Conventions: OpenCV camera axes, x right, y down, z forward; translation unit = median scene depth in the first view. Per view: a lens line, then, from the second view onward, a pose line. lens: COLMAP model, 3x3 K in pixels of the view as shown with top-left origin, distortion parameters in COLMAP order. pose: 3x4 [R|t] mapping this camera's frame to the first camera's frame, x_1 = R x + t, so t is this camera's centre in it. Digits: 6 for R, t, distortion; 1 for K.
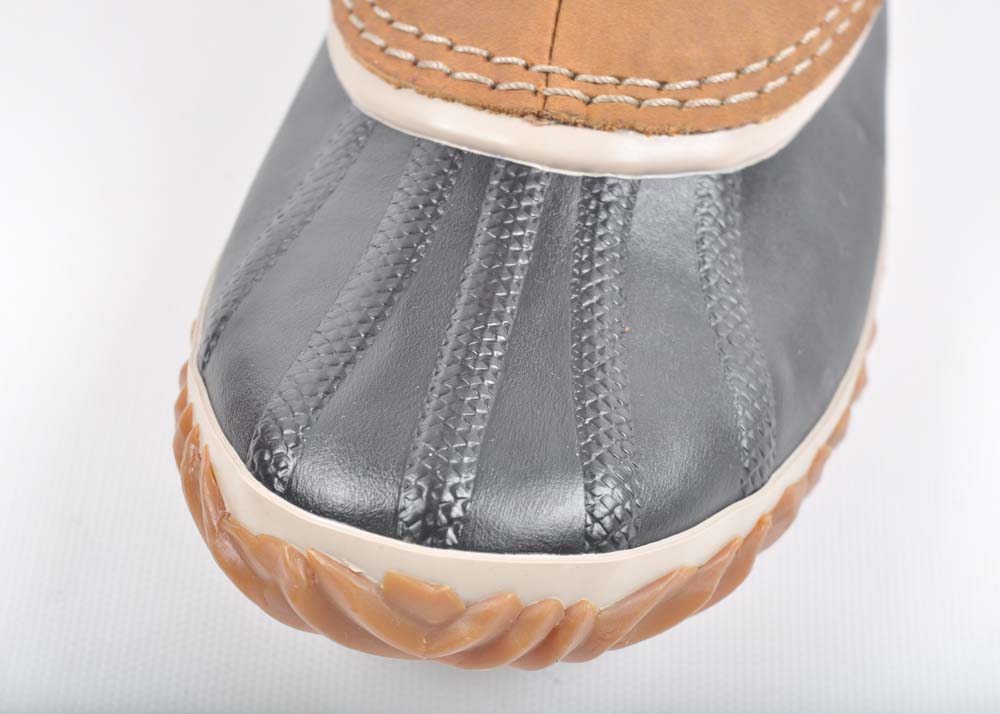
lens RADIAL K [[2442.8, 0, 493.4], [0, 2442.8, 358.1], [0, 0, 1]] dist [0.009821, 0.000000]
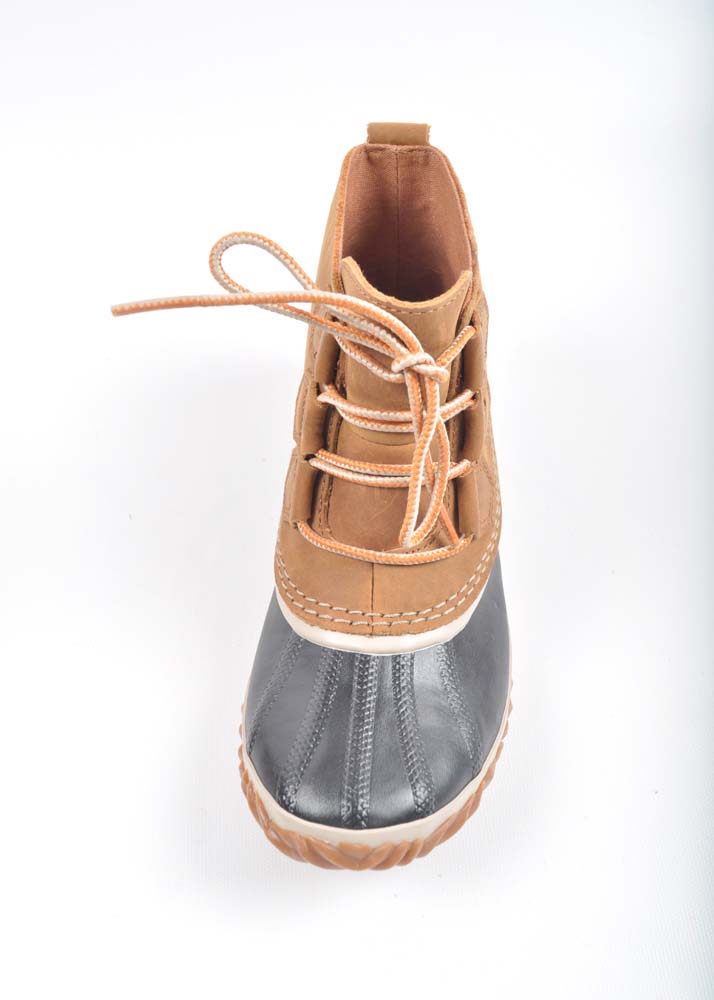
lens RADIAL K [[1094.4, 0, 356.9], [0, 1094.4, 492.9], [0, 0, 1]] dist [-0.045100, 0.000000]
pose [[0.990148, -0.131208, 0.048898, -0.031457], [0.132962, 0.990519, -0.034534, -0.208227], [-0.043904, 0.040695, 0.998207, -0.116753]]
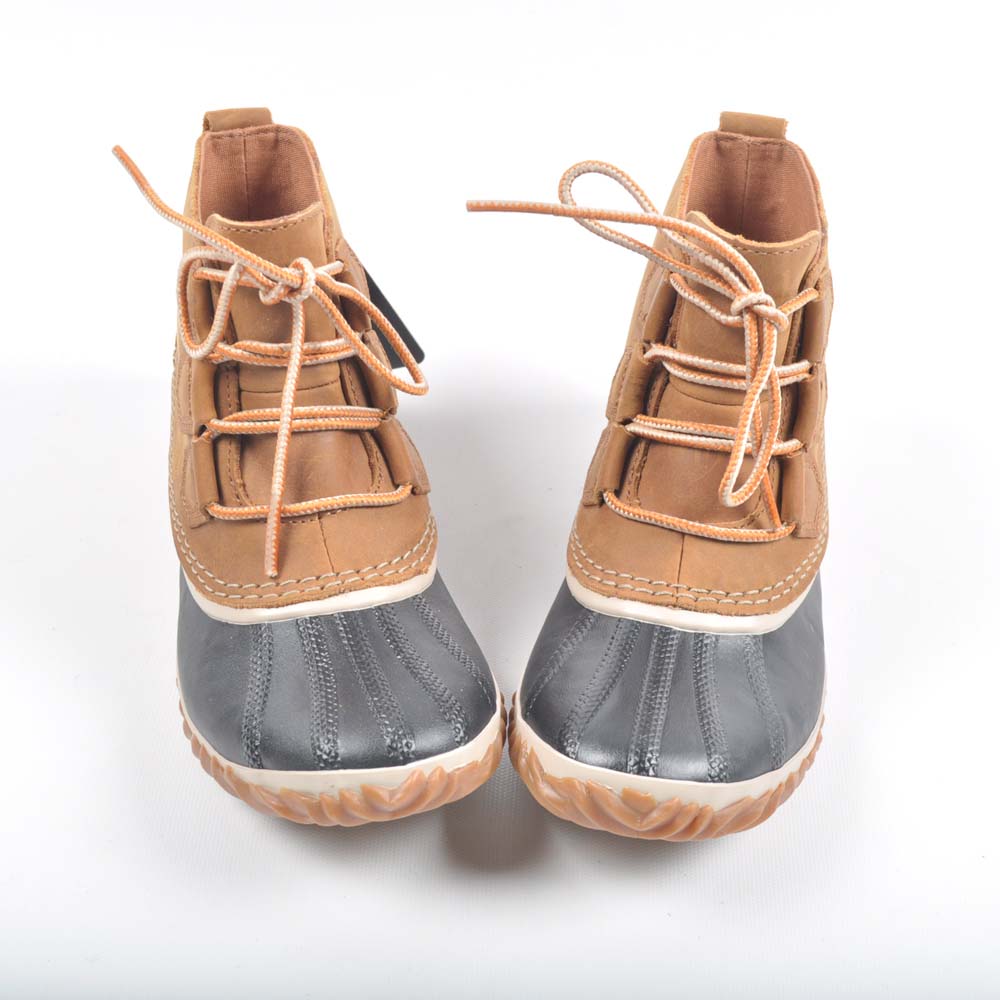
lens RADIAL K [[1857.5, 0, 504.2], [0, 1857.5, 500.0], [0, 0, 1]] dist [-0.013243, 0.000000]
pose [[0.999787, 0.001422, 0.020589, -0.177150], [0.004333, 0.960937, -0.276732, 0.286228], [-0.020178, 0.276762, 0.960727, -0.685804]]
